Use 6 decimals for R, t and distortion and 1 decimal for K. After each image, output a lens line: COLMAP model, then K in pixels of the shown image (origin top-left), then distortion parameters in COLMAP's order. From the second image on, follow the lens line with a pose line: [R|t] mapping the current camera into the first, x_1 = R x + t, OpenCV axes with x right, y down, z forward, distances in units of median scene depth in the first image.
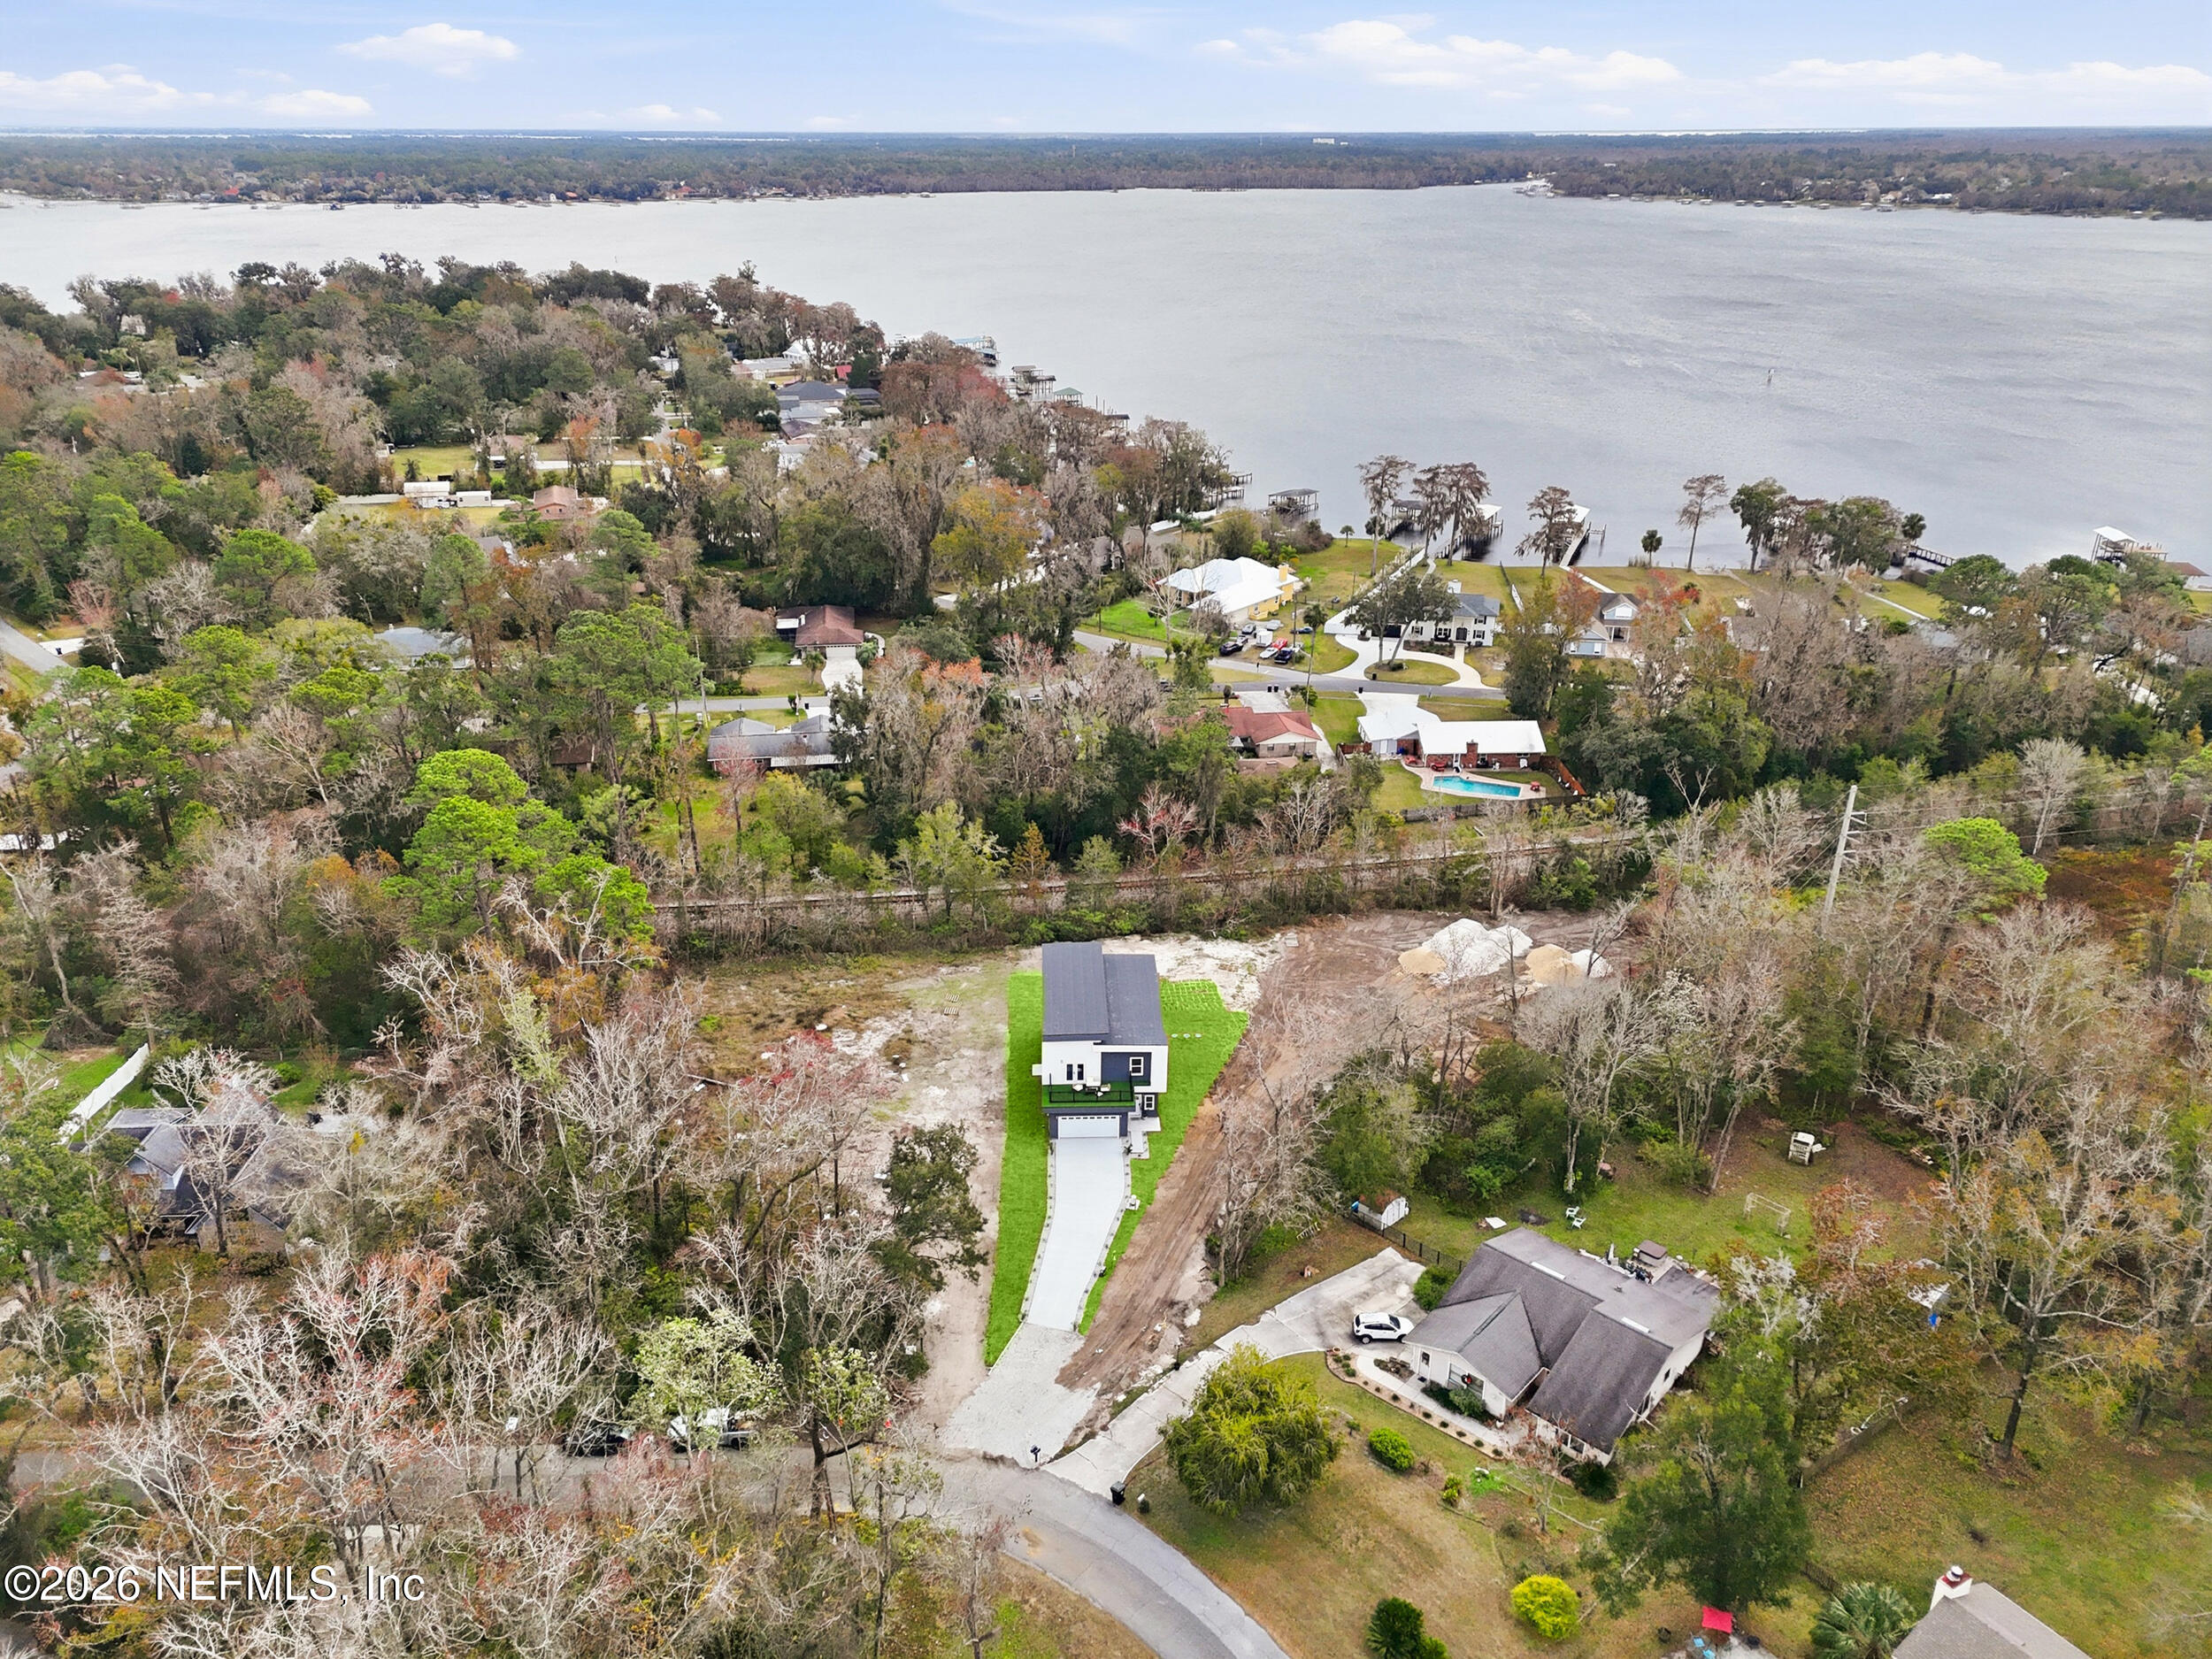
lens RADIAL K [[1636.0, 0, 1110.3], [0, 1636.0, 834.7], [0, 0, 1]] dist [0.032441, -0.014757]
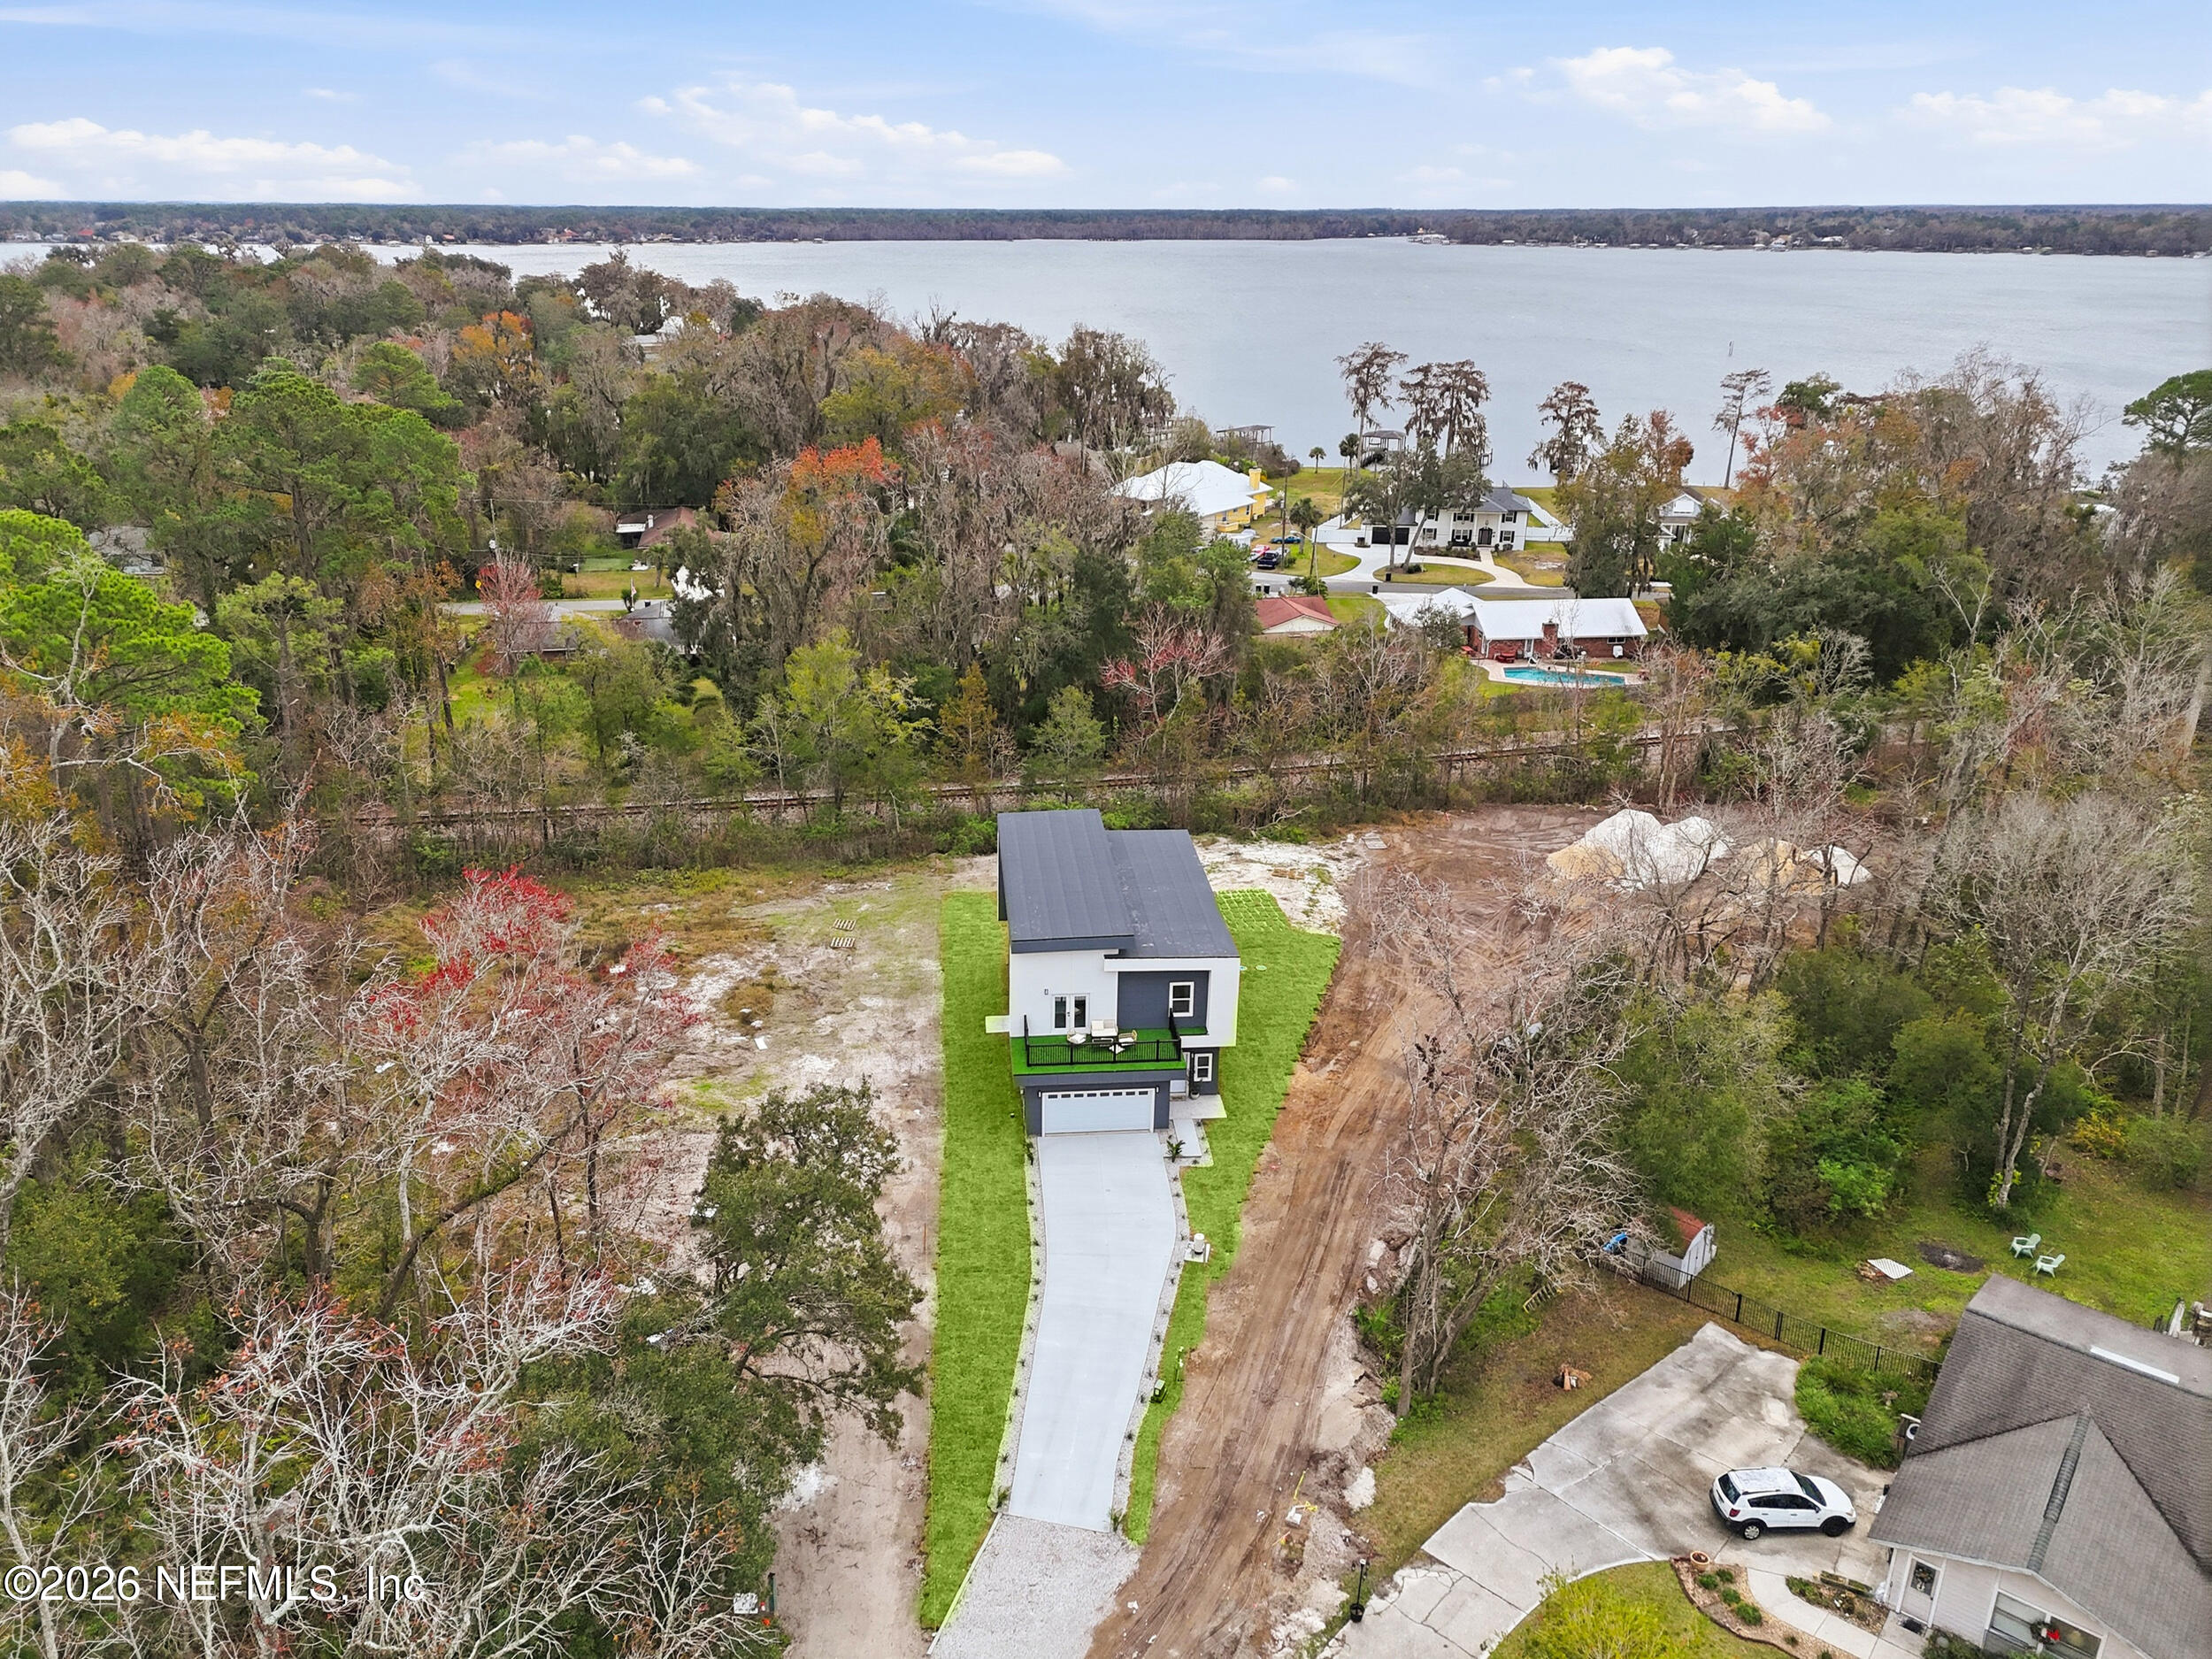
lens RADIAL K [[1636.0, 0, 1094.8], [0, 1636.0, 812.9], [0, 0, 1]] dist [0.032441, -0.014757]
pose [[0.998574, -0.017114, 0.050574, -0.035154], [0.019845, 0.998344, -0.054000, 0.095487], [-0.049566, 0.054927, 0.997259, 0.398998]]
